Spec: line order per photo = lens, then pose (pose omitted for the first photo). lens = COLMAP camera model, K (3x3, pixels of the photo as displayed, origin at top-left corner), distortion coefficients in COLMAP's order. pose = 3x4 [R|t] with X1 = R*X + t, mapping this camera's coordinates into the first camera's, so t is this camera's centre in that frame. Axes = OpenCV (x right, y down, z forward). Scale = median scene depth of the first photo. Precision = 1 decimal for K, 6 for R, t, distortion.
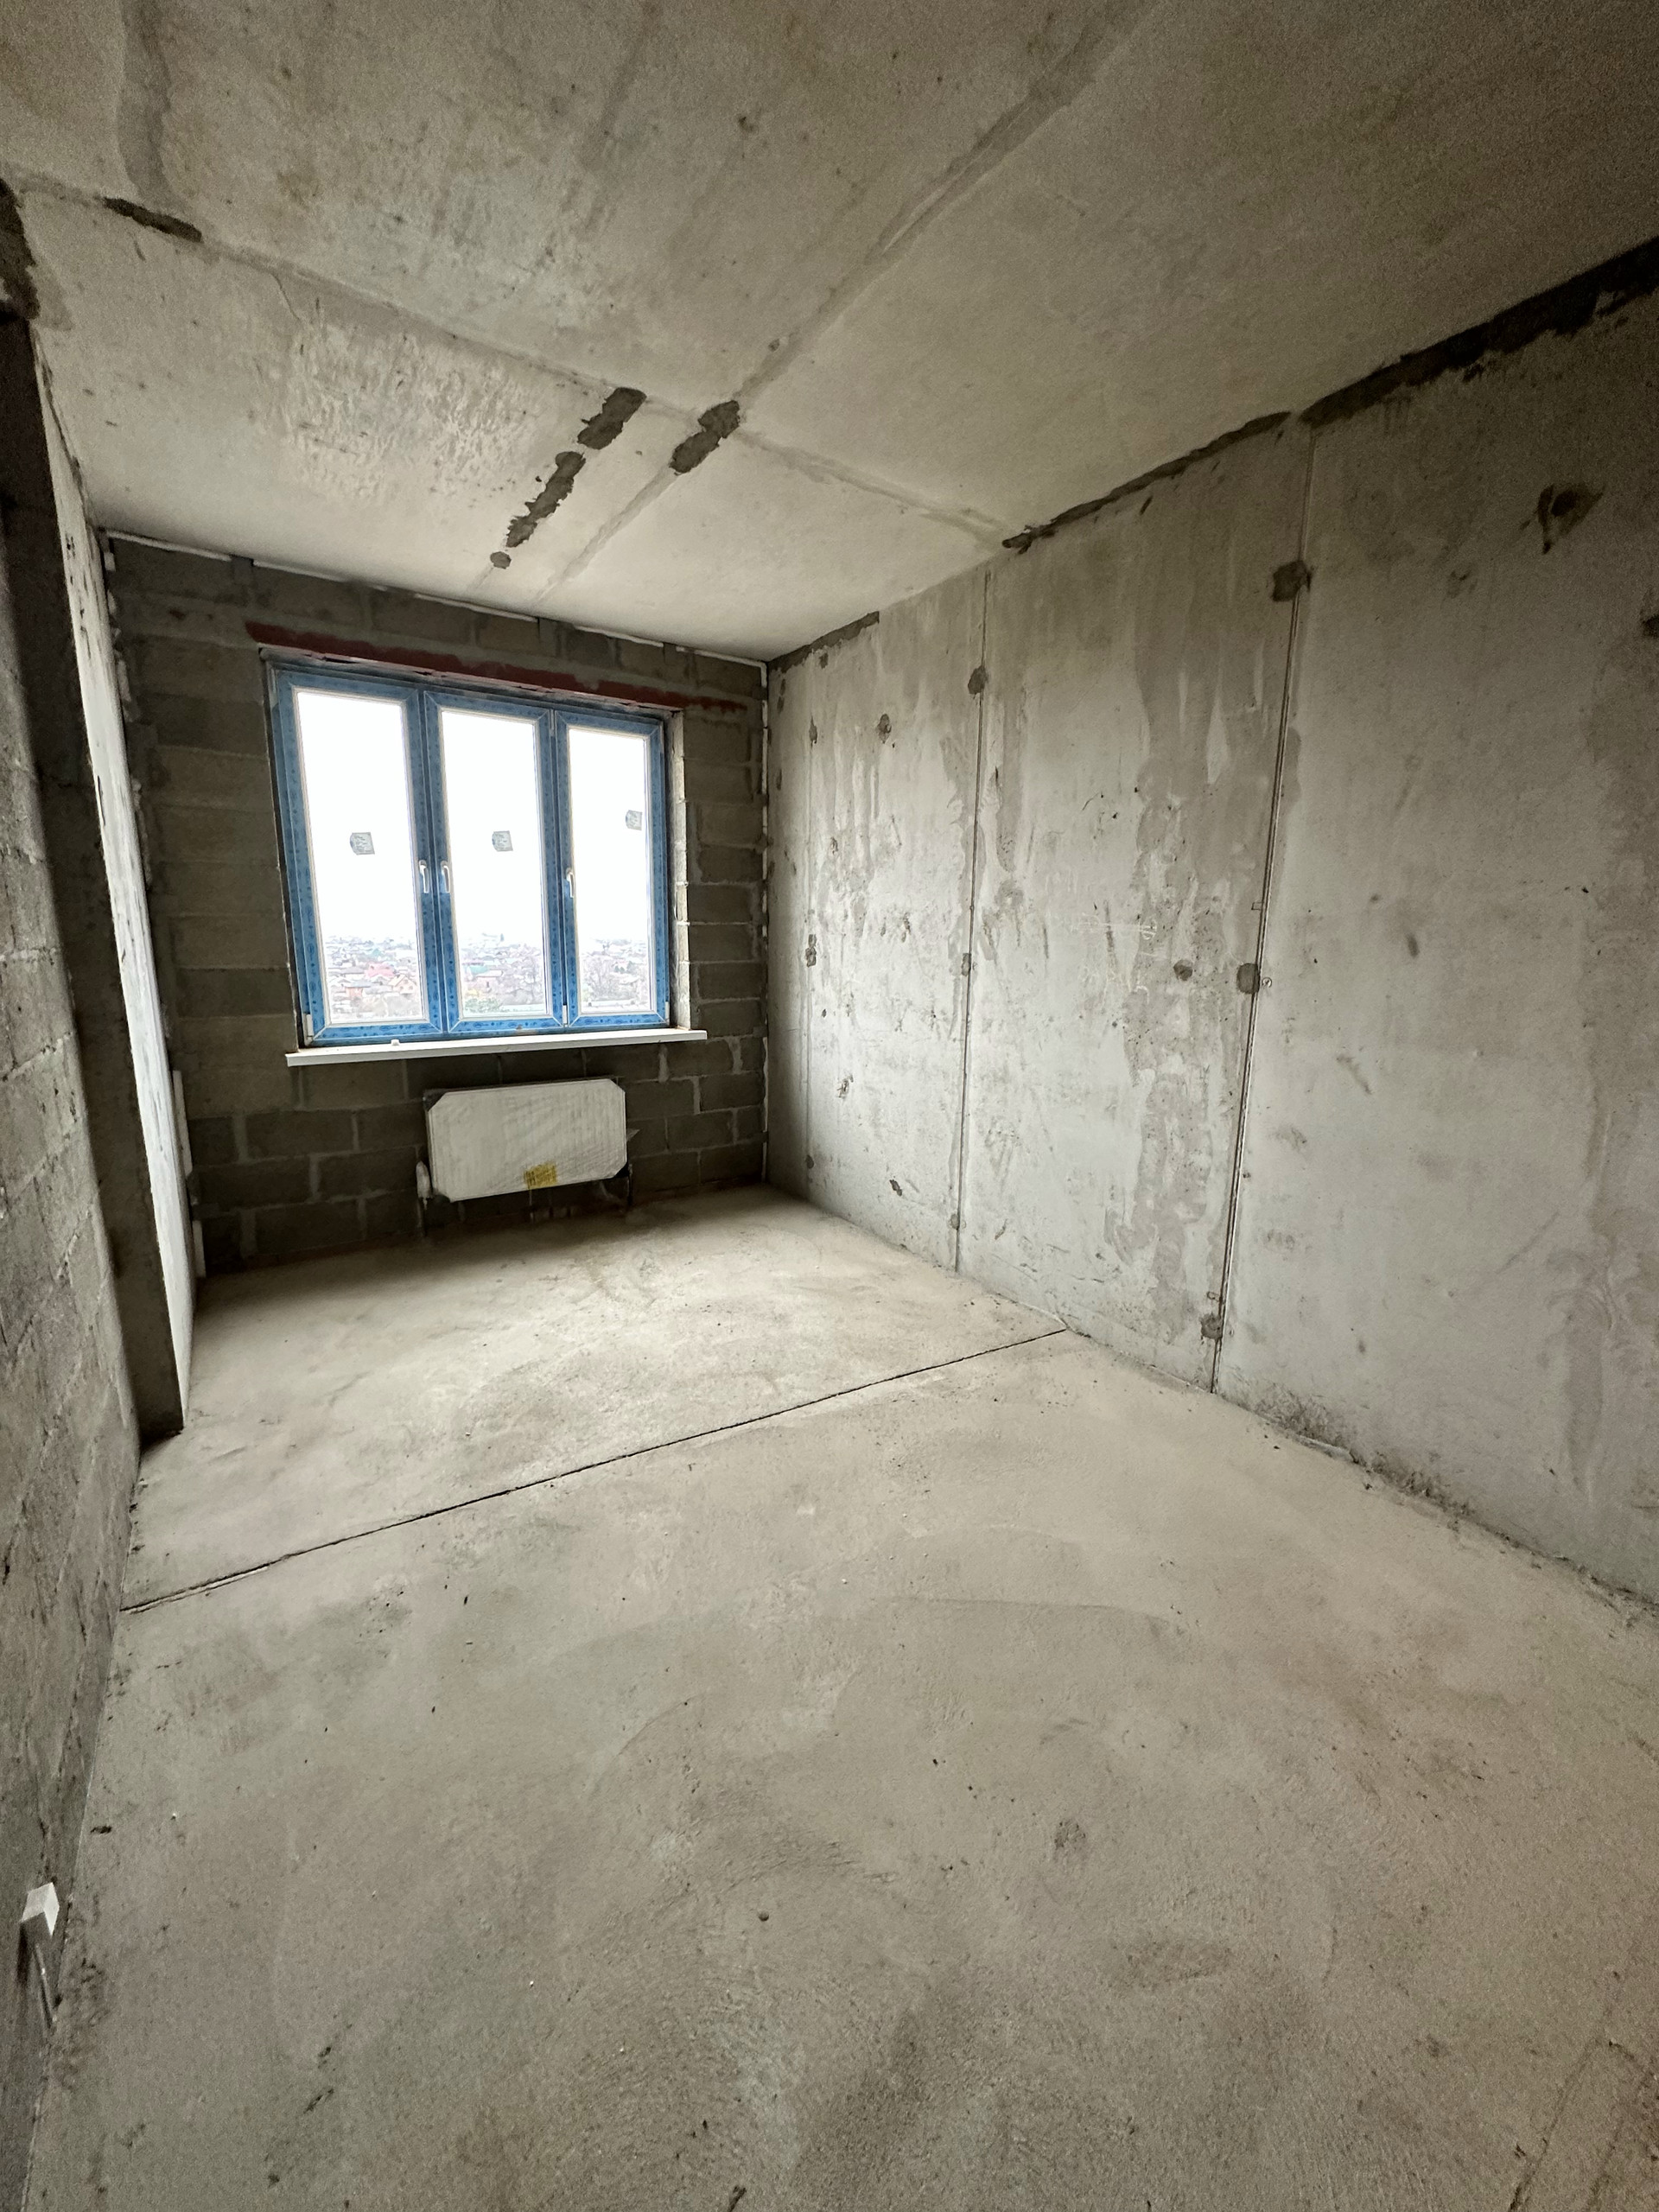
lens RADIAL K [[880.6, 0, 828.7], [0, 880.6, 1103.9], [0, 0, 1]] dist [-0.001641, 0.000020]
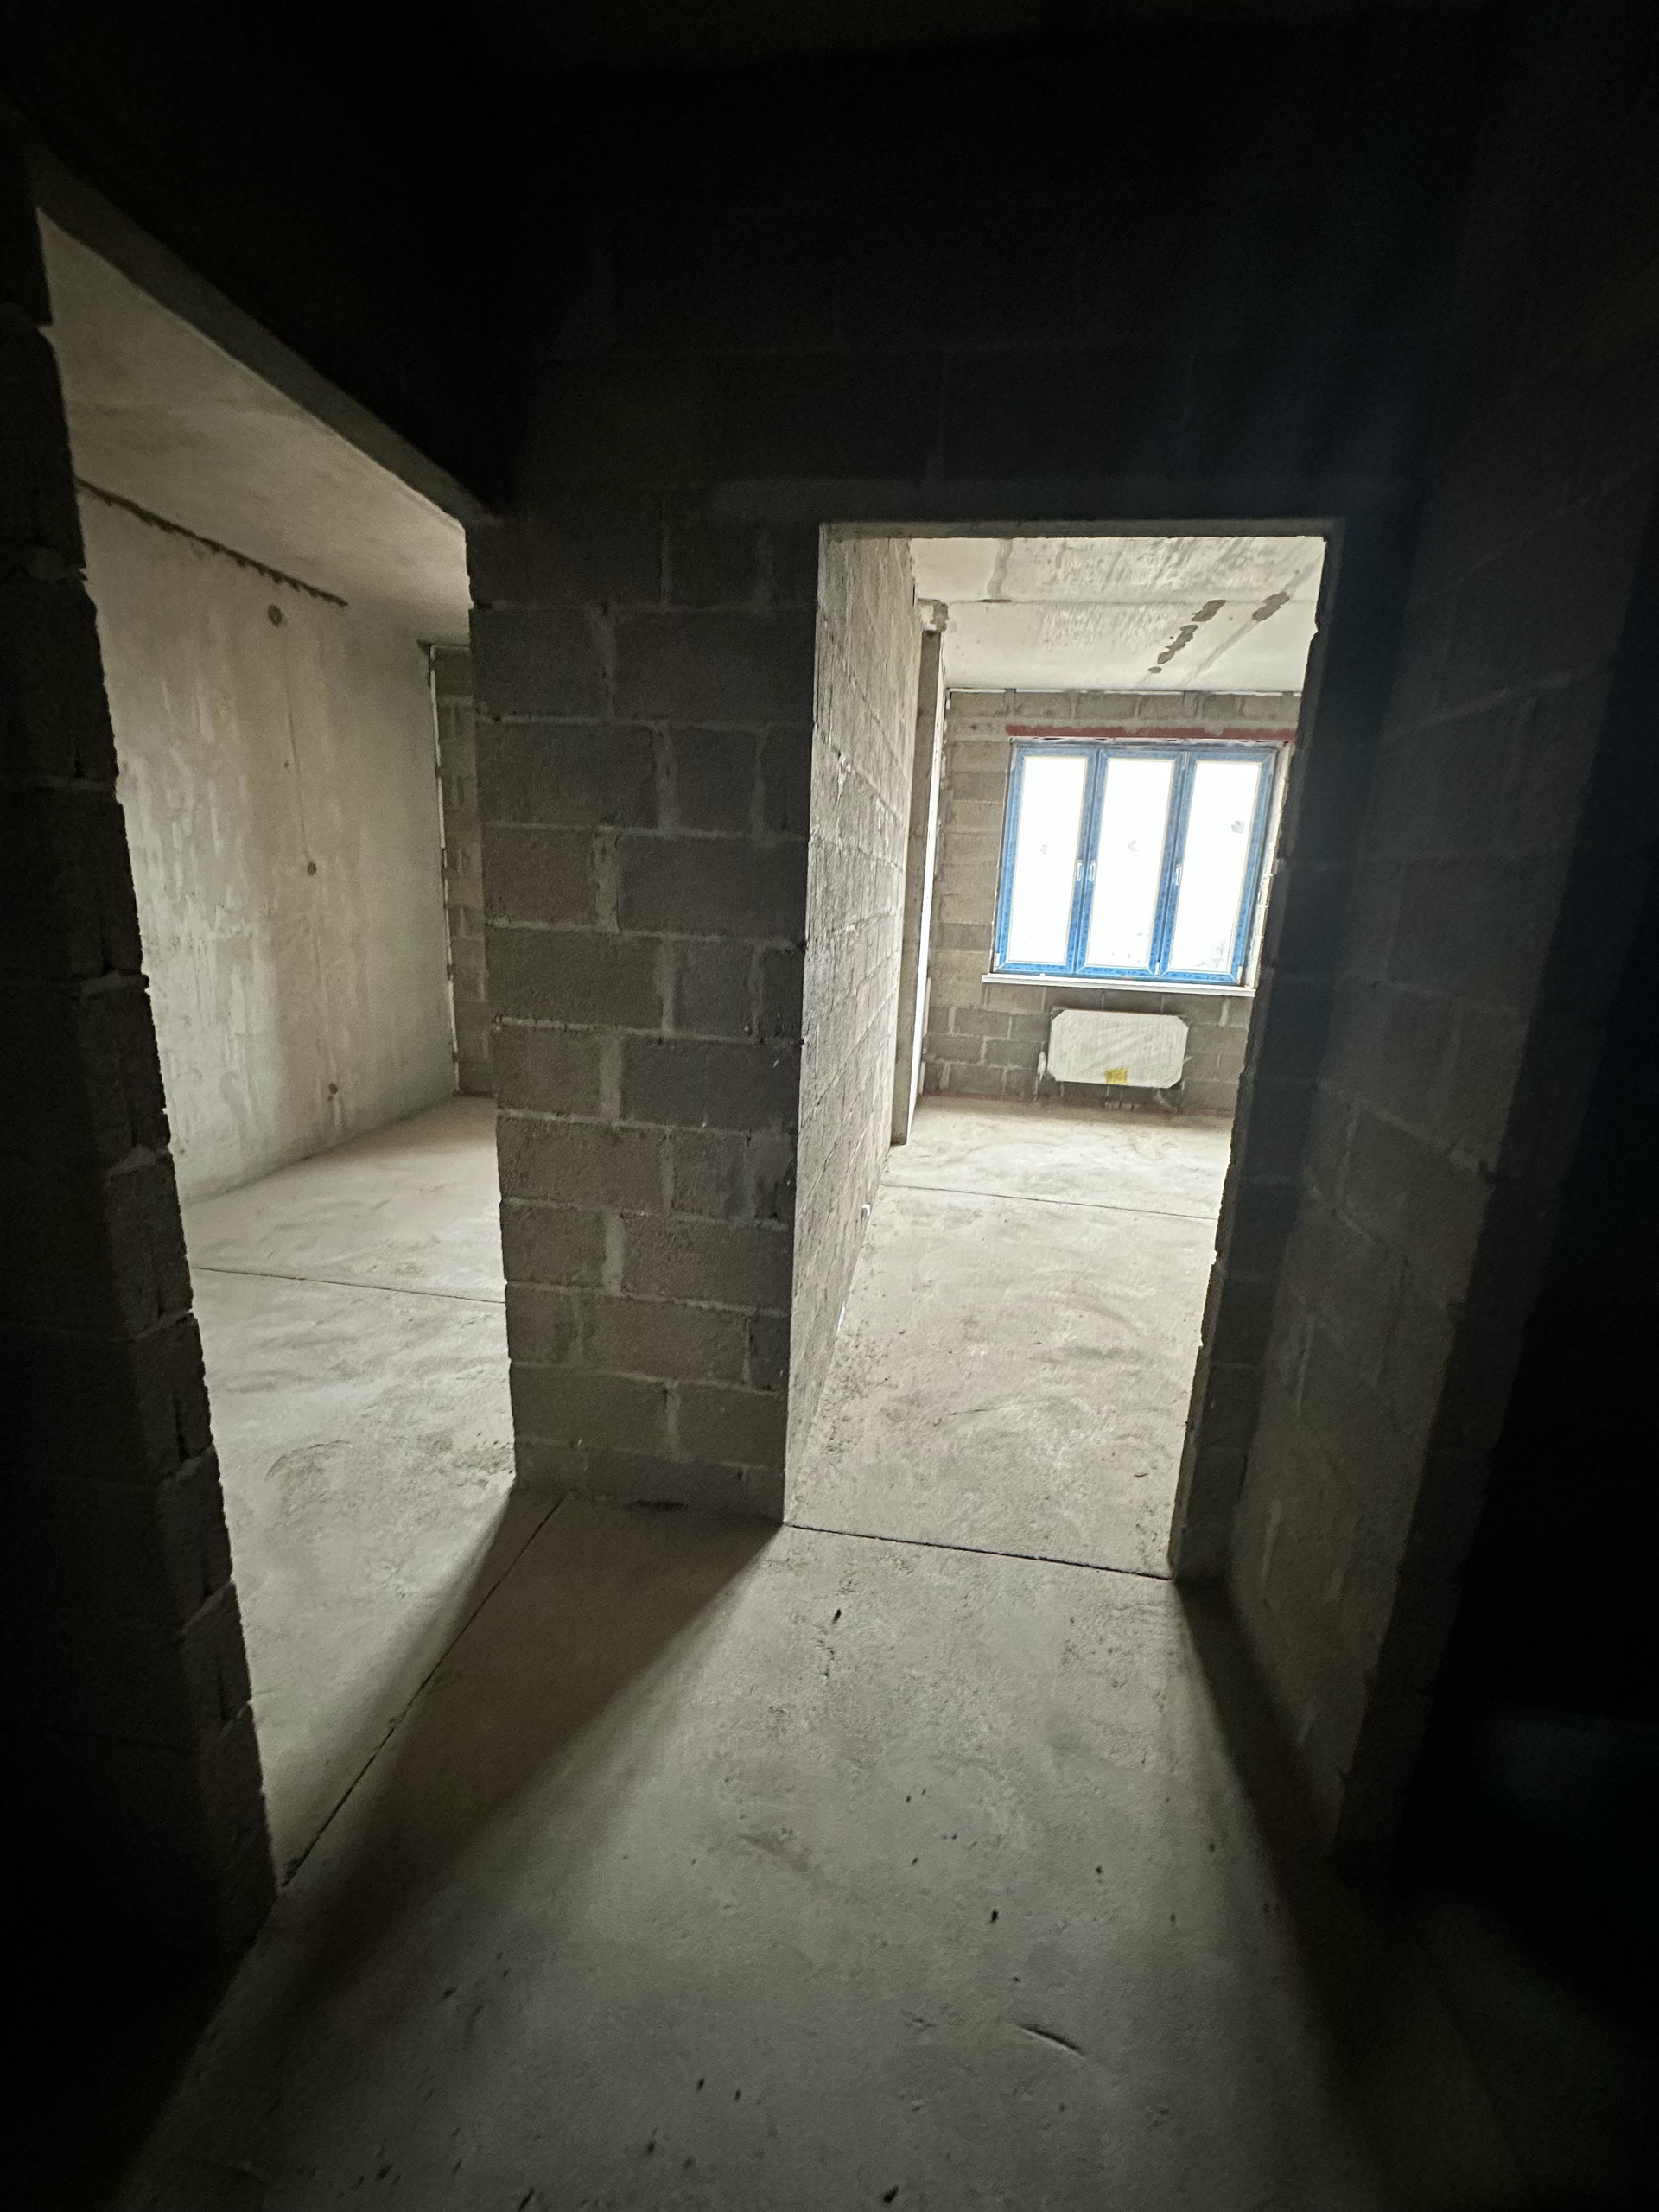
lens RADIAL K [[880.6, 0, 828.7], [0, 880.6, 1103.9], [0, 0, 1]] dist [-0.001641, 0.000020]
pose [[0.739486, 0.182281, -0.648024, 0.317027], [-0.163022, 0.982479, 0.090329, 0.084175], [0.653135, 0.038845, 0.756245, -0.479355]]
